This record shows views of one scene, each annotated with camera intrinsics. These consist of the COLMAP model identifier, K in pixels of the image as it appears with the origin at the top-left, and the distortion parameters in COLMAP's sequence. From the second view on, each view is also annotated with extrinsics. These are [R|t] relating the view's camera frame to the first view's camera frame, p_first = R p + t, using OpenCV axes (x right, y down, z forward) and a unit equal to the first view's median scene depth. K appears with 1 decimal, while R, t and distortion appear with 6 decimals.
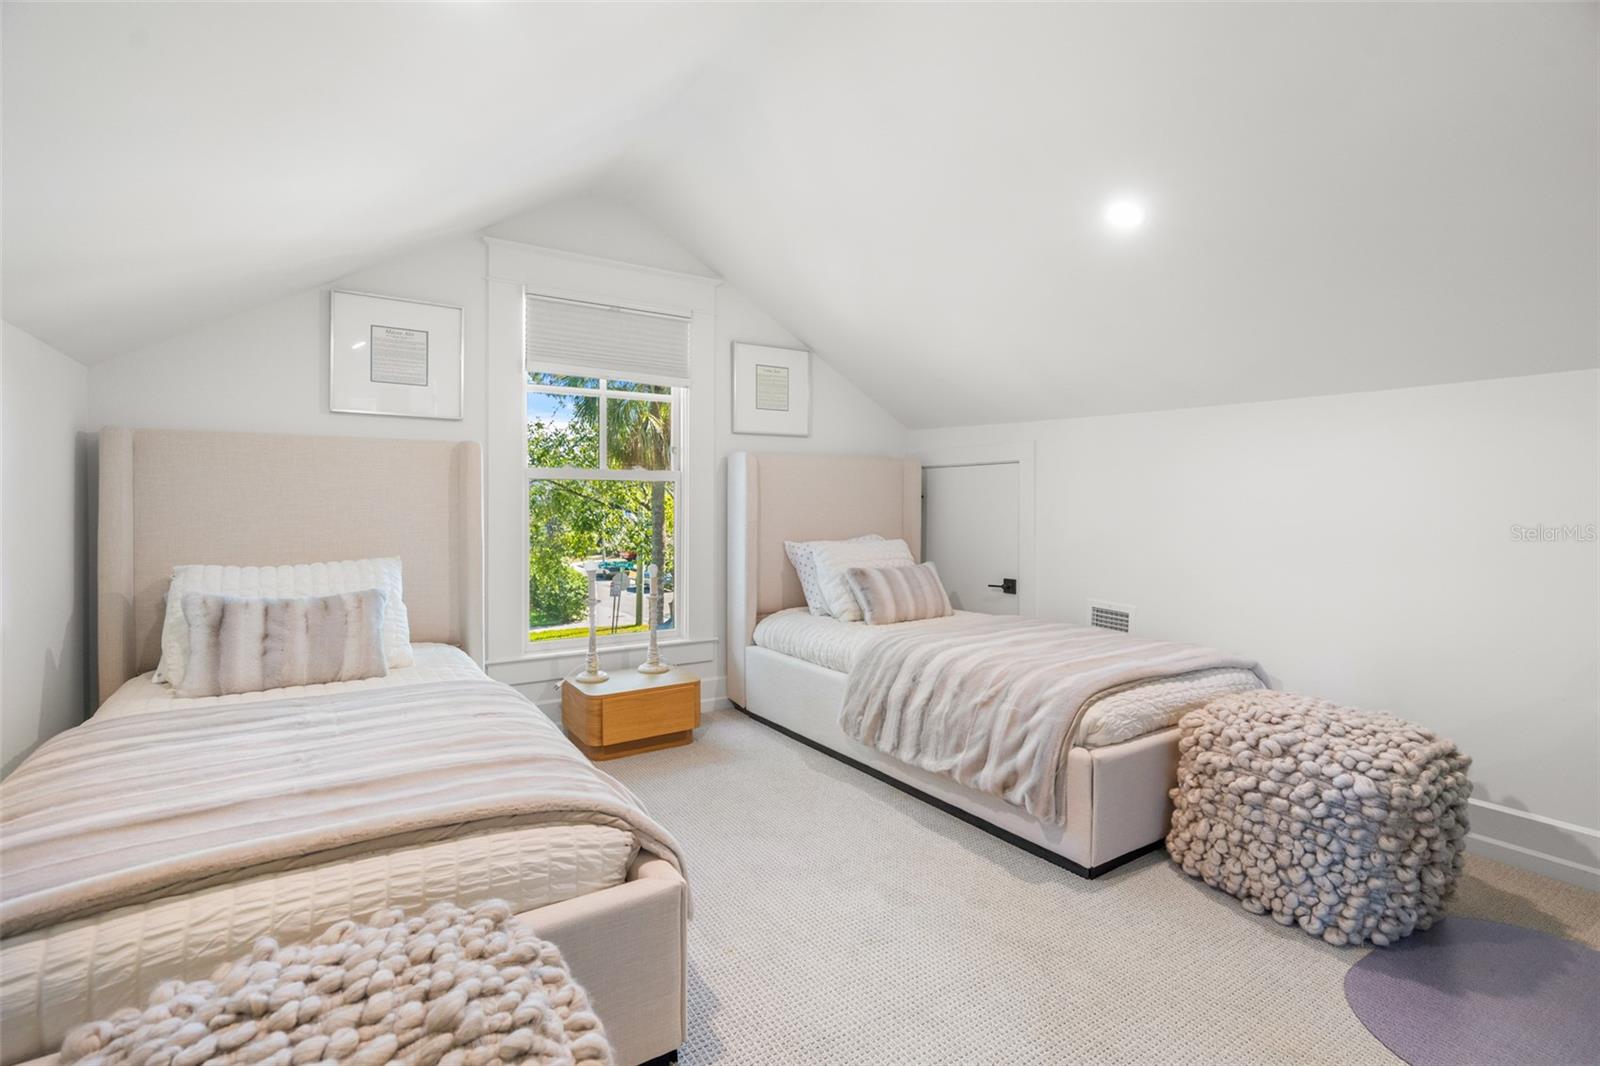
lens RADIAL K [[735.5, 0, 808.0], [0, 735.5, 502.9], [0, 0, 1]] dist [-0.002796, 0.002332]
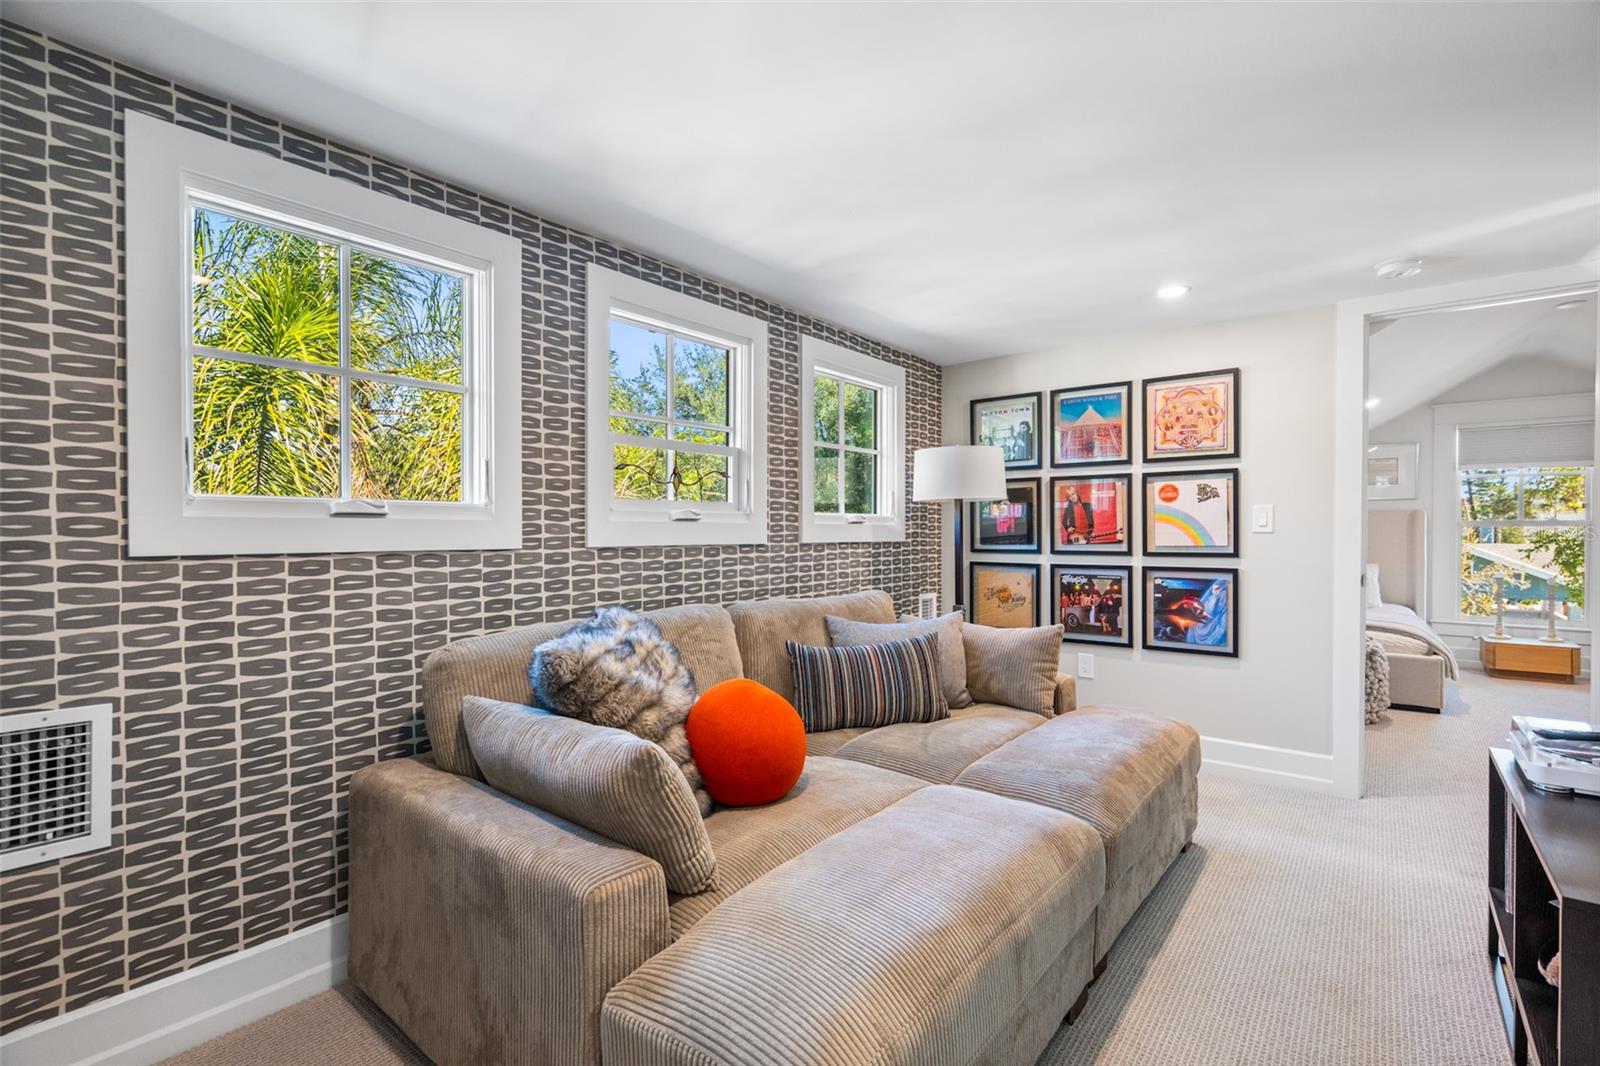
lens RADIAL K [[735.5, 0, 789.6], [0, 735.5, 534.2], [0, 0, 1]] dist [-0.002796, 0.002332]
pose [[0.293549, 0.004623, -0.955933, 1.281533], [0.005697, 0.999962, 0.006586, -0.054775], [0.955927, -0.007379, 0.293512, -1.676222]]
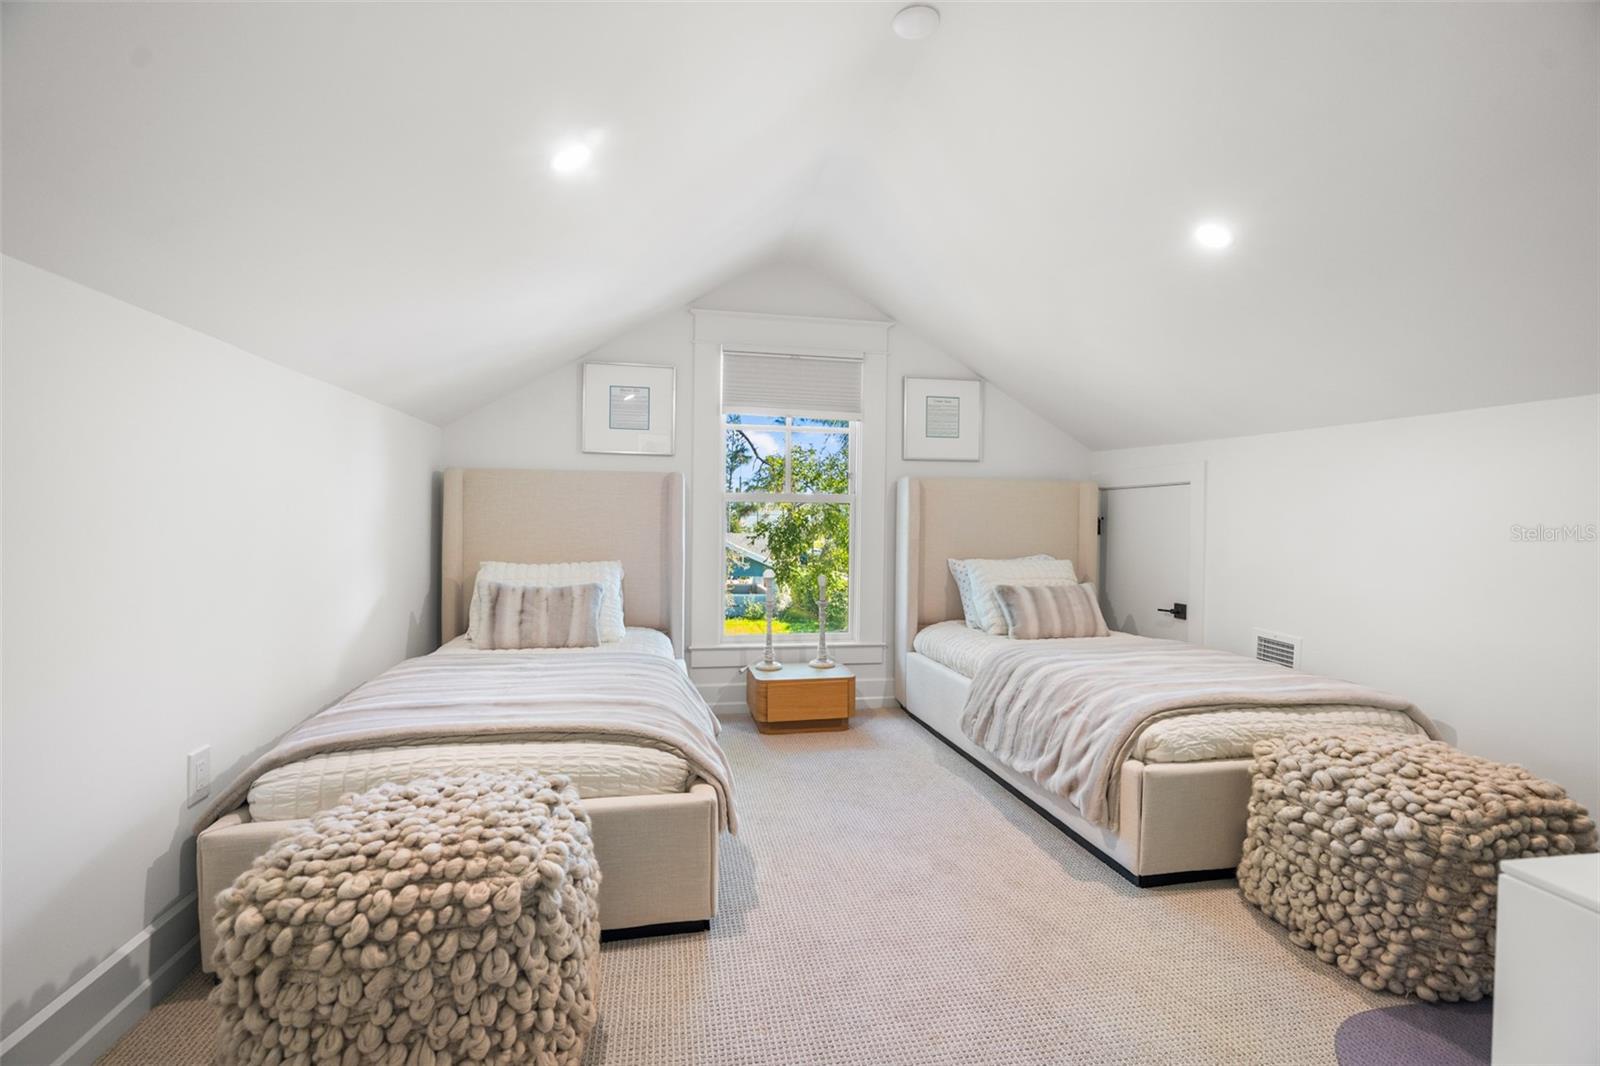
lens RADIAL K [[735.5, 0, 825.1], [0, 735.5, 522.3], [0, 0, 1]] dist [-0.002796, 0.002332]
pose [[0.932353, 0.009538, -0.361424, 0.304858], [-0.009625, 0.999952, 0.001559, -0.001714], [0.361421, 0.002025, 0.932400, -0.118383]]
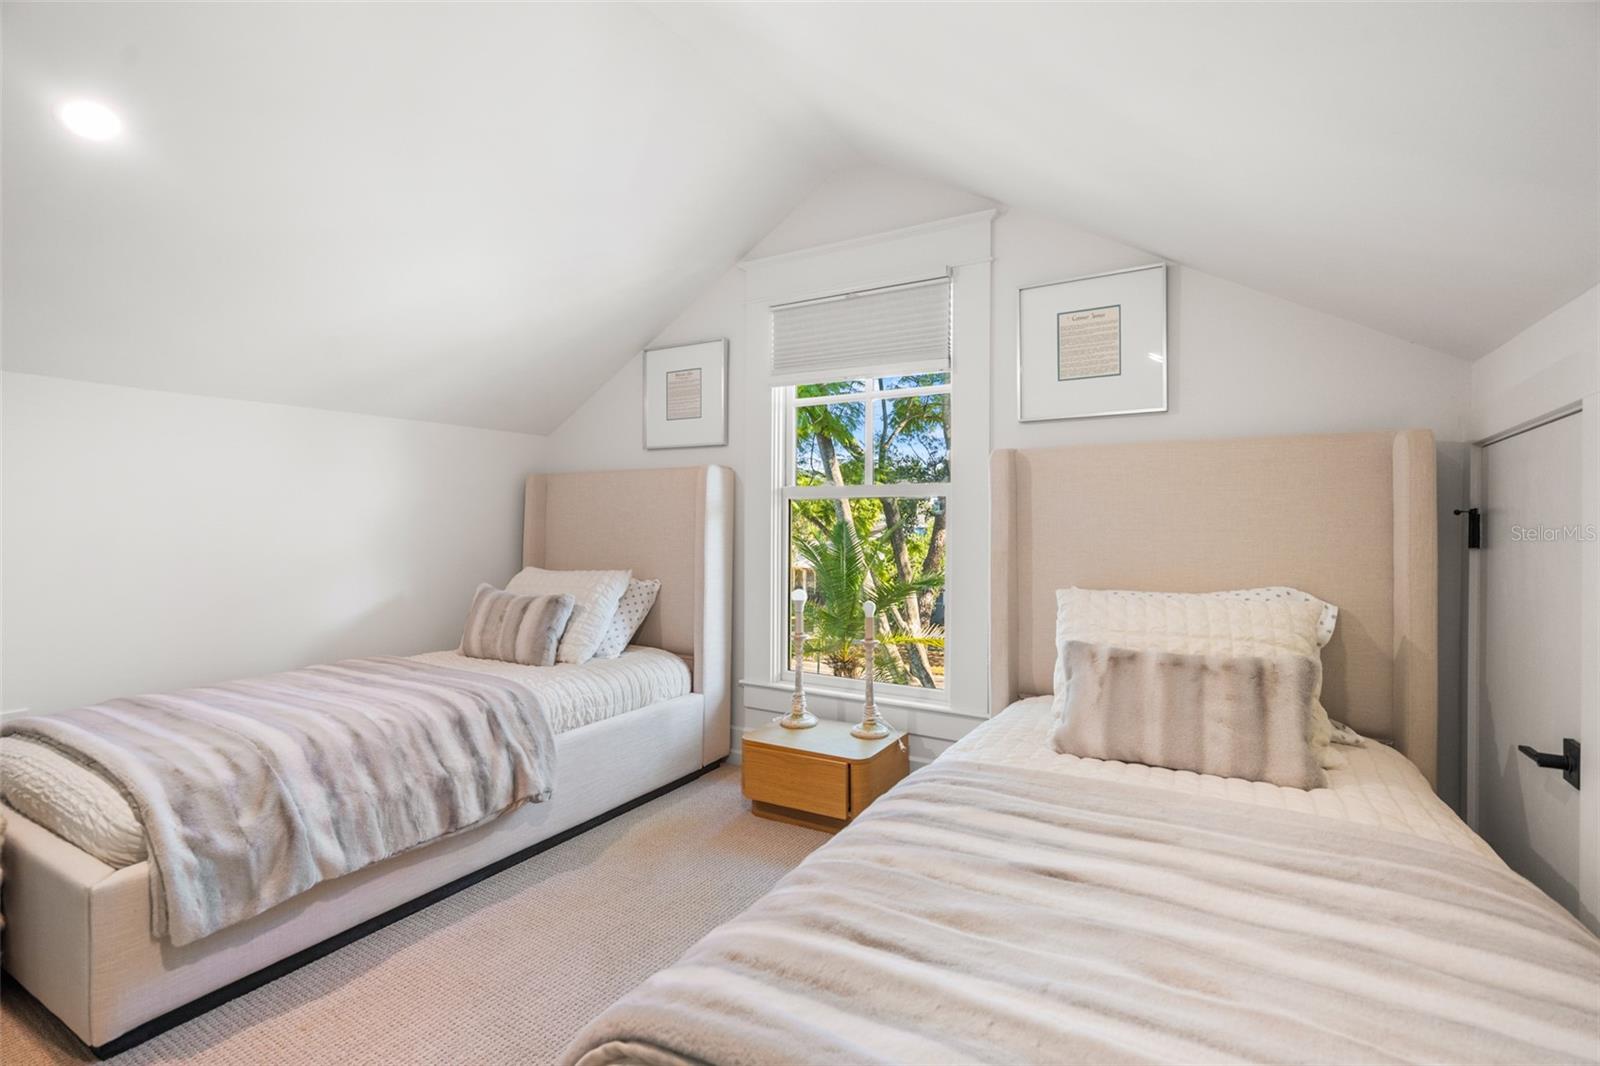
lens RADIAL K [[735.5, 0, 817.4], [0, 735.5, 537.4], [0, 0, 1]] dist [-0.002796, 0.002332]
pose [[0.454693, 0.009606, -0.890597, 0.681189], [-0.012280, 0.999914, 0.004516, 0.015315], [0.890564, 0.008883, 0.454772, 0.840083]]
